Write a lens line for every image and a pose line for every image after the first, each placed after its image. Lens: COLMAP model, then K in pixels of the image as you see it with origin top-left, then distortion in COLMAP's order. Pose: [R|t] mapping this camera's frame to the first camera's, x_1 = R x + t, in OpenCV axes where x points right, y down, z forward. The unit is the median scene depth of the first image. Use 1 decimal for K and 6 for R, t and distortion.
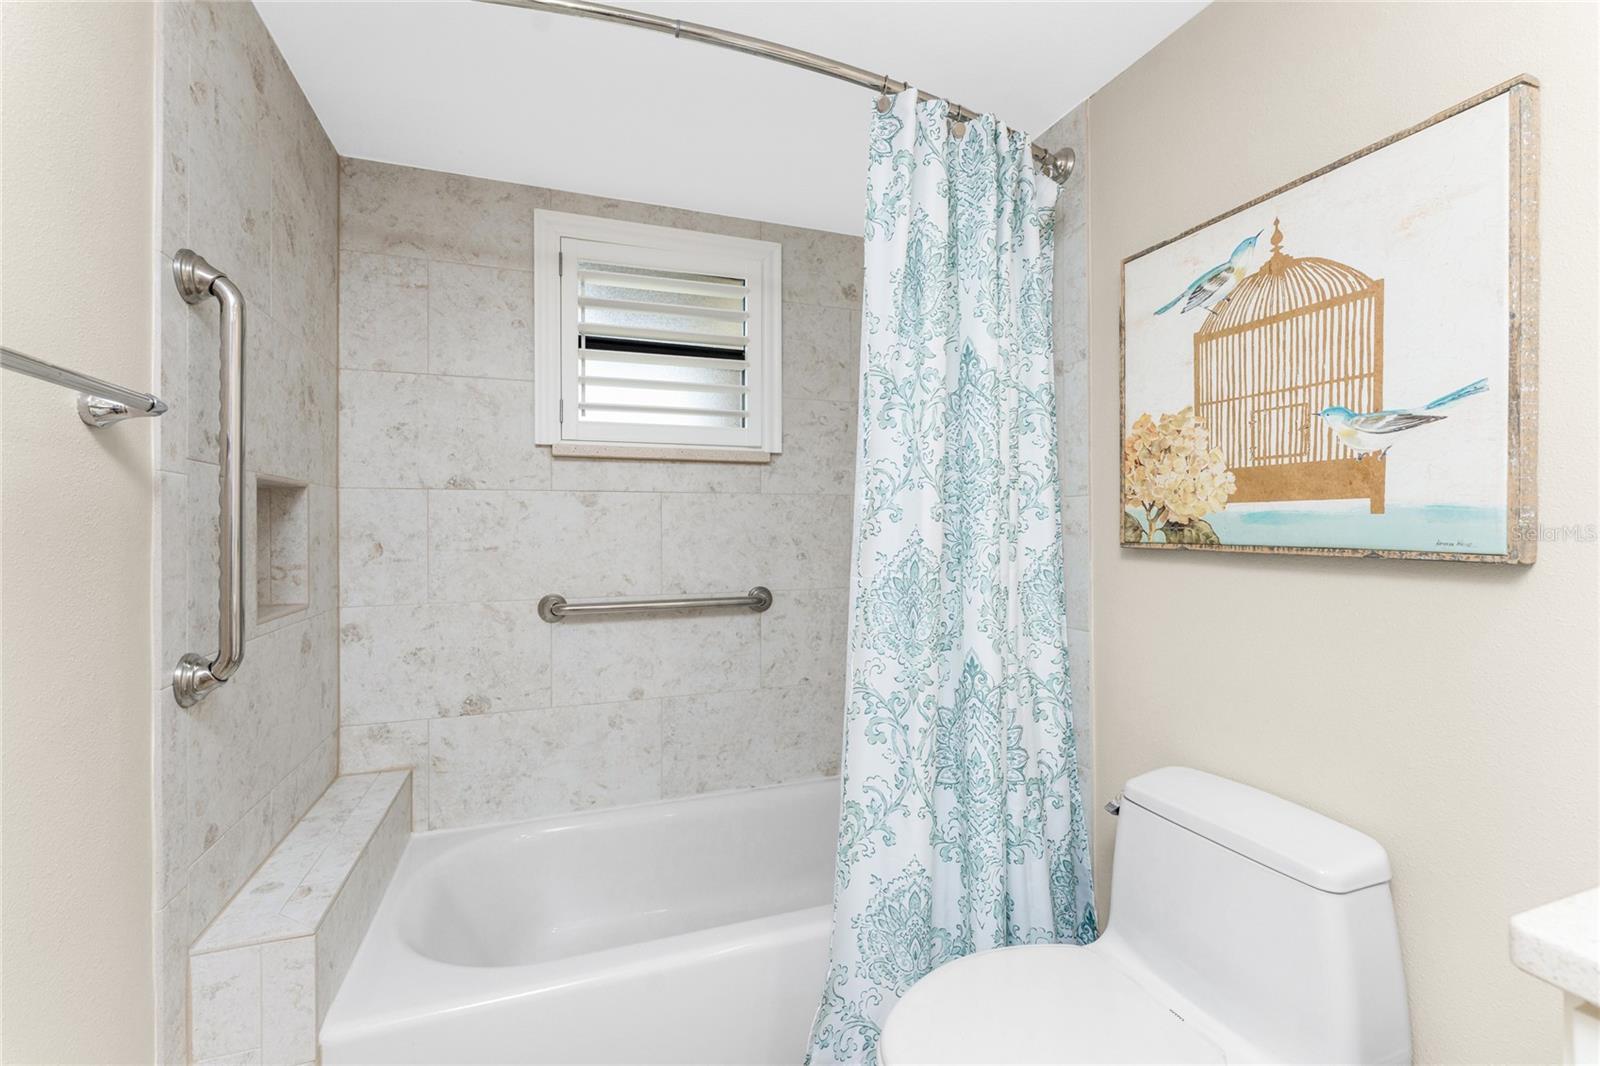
lens RADIAL K [[640.8, 0, 798.8], [0, 640.8, 529.7], [0, 0, 1]] dist [0.003488, -0.001148]
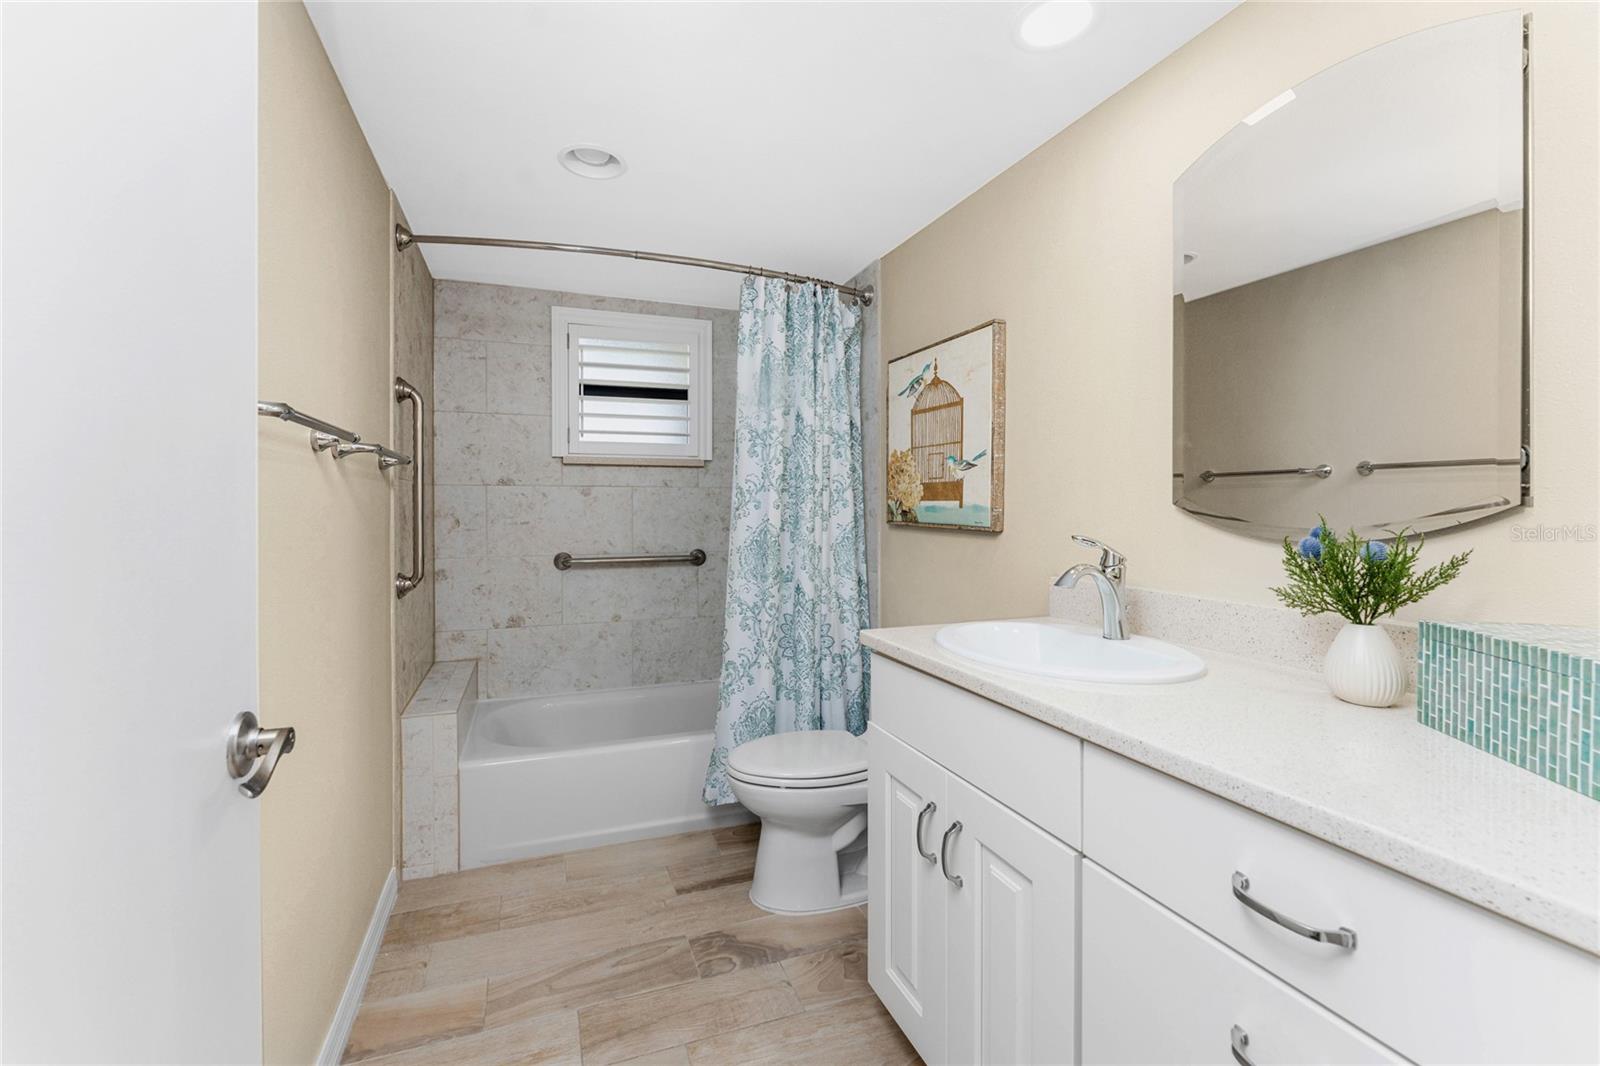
lens RADIAL K [[640.8, 0, 754.5], [0, 640.8, 511.2], [0, 0, 1]] dist [0.003488, -0.001148]
pose [[0.999197, 0.003146, -0.039947, 0.210346], [-0.002760, 0.999949, 0.009703, -0.023248], [0.039975, -0.009585, 0.999155, -0.789300]]
